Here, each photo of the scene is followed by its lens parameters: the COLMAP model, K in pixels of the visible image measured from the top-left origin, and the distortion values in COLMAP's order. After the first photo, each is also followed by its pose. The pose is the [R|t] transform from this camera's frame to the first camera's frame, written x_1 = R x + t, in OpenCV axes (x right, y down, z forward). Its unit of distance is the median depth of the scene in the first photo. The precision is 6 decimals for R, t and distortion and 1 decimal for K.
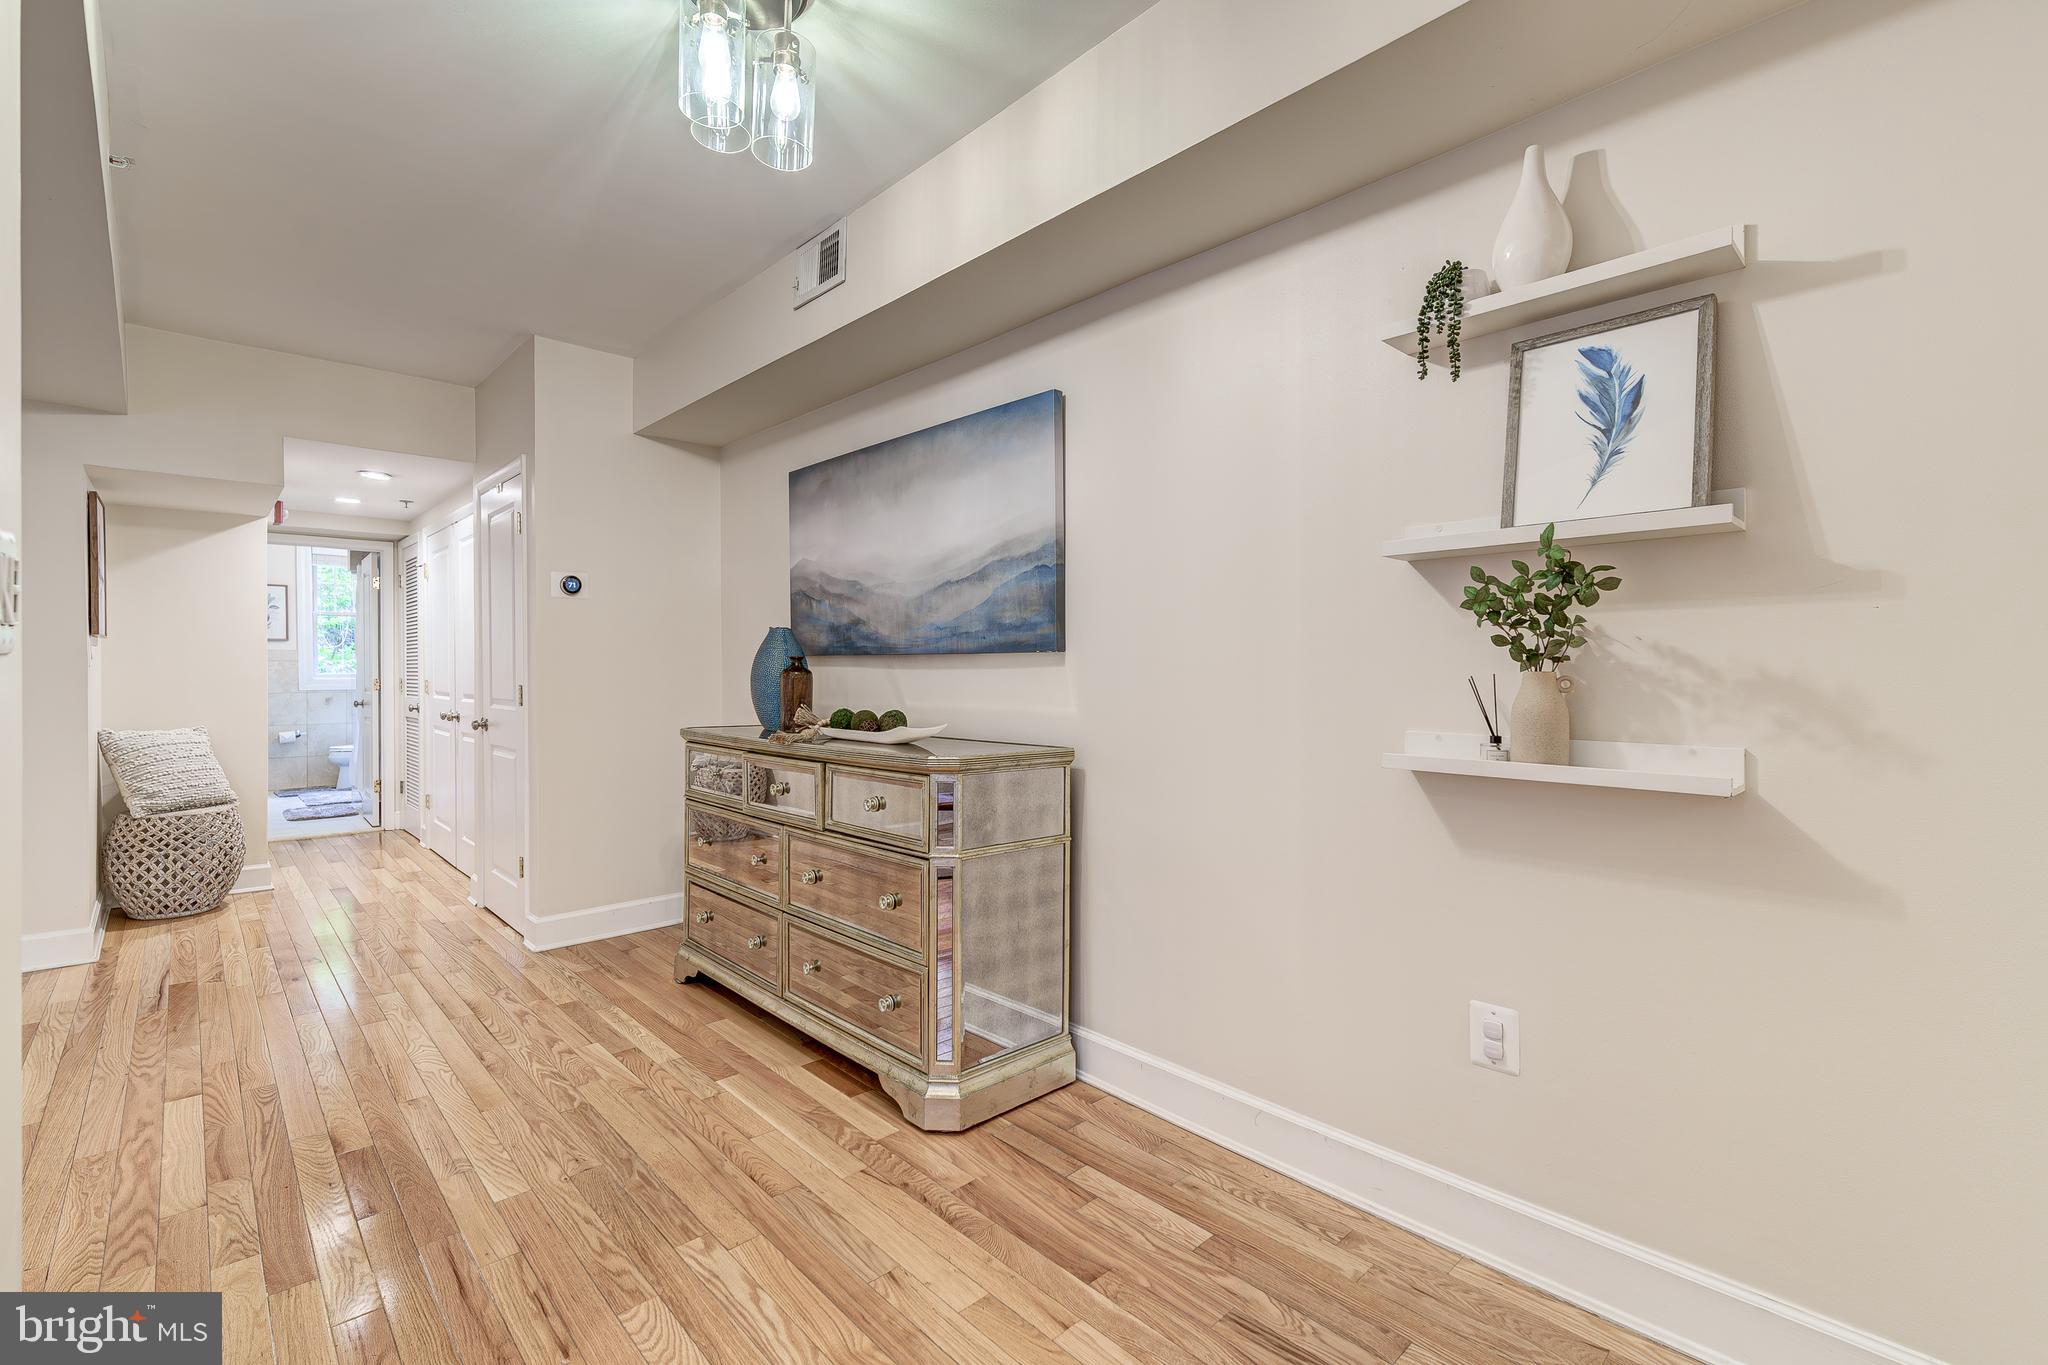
lens RADIAL K [[897.4, 0, 1002.0], [0, 897.4, 672.9], [0, 0, 1]] dist [0.005214, -0.000034]
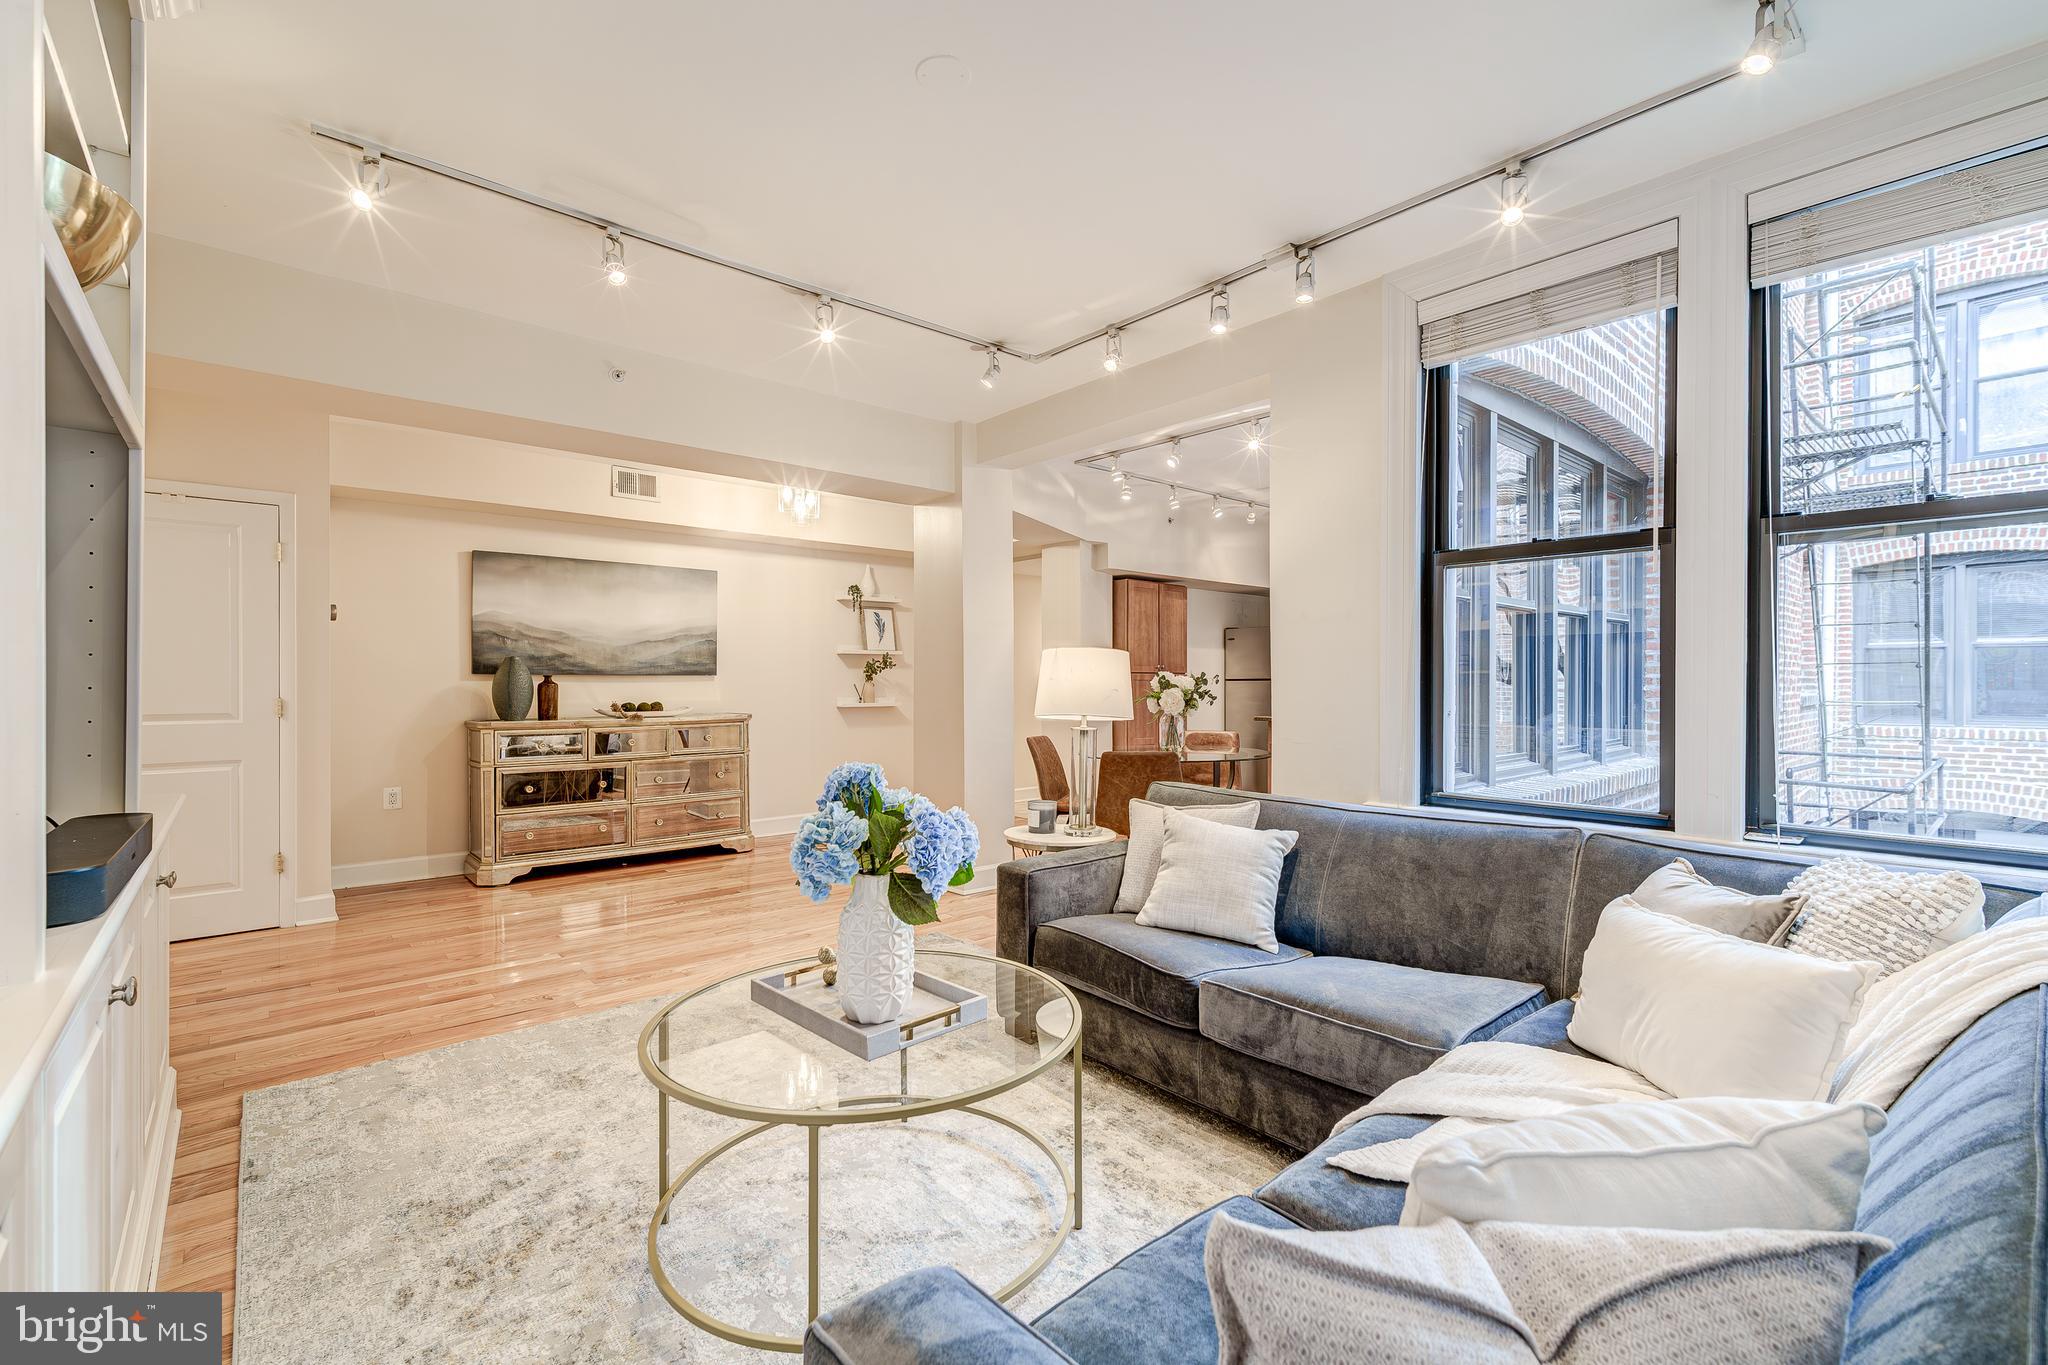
lens RADIAL K [[897.4, 0, 1026.4], [0, 897.4, 678.3], [0, 0, 1]] dist [0.005214, -0.000034]
pose [[0.035063, 0.003194, 0.999380, -2.267918], [0.004885, 0.999982, -0.003367, -0.002579], [-0.999373, 0.005000, 0.035047, 0.043483]]
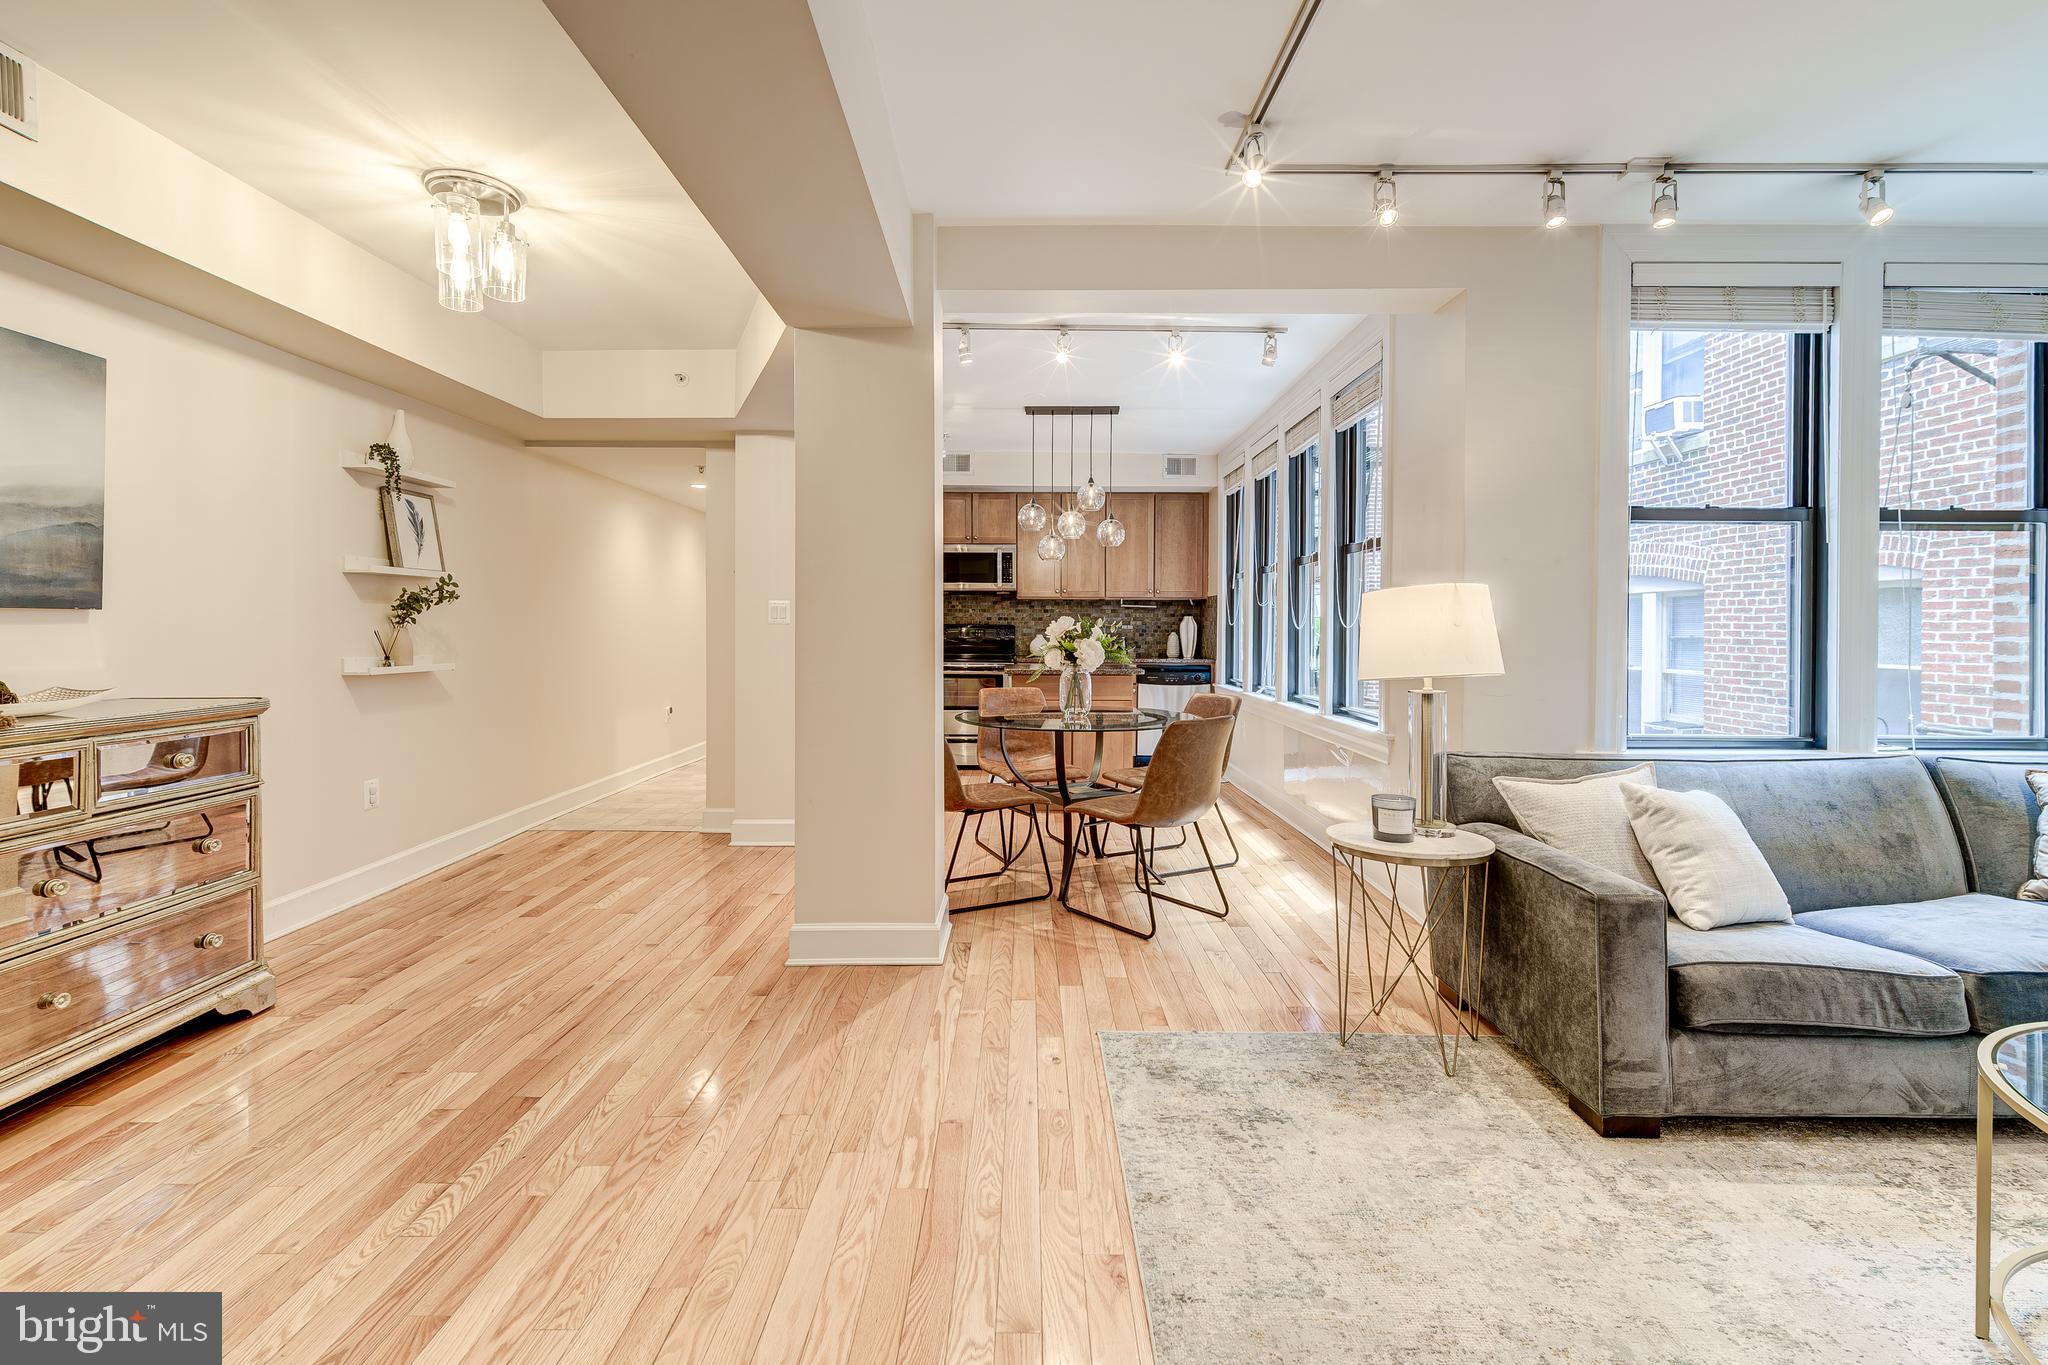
lens RADIAL K [[897.4, 0, 1021.4], [0, 897.4, 630.8], [0, 0, 1]] dist [0.005214, -0.000034]
pose [[-0.732583, -0.003267, 0.680670, -1.349153], [-0.000084, 0.999989, 0.004709, -0.003407], [-0.680678, 0.003393, -0.732575, 0.977347]]
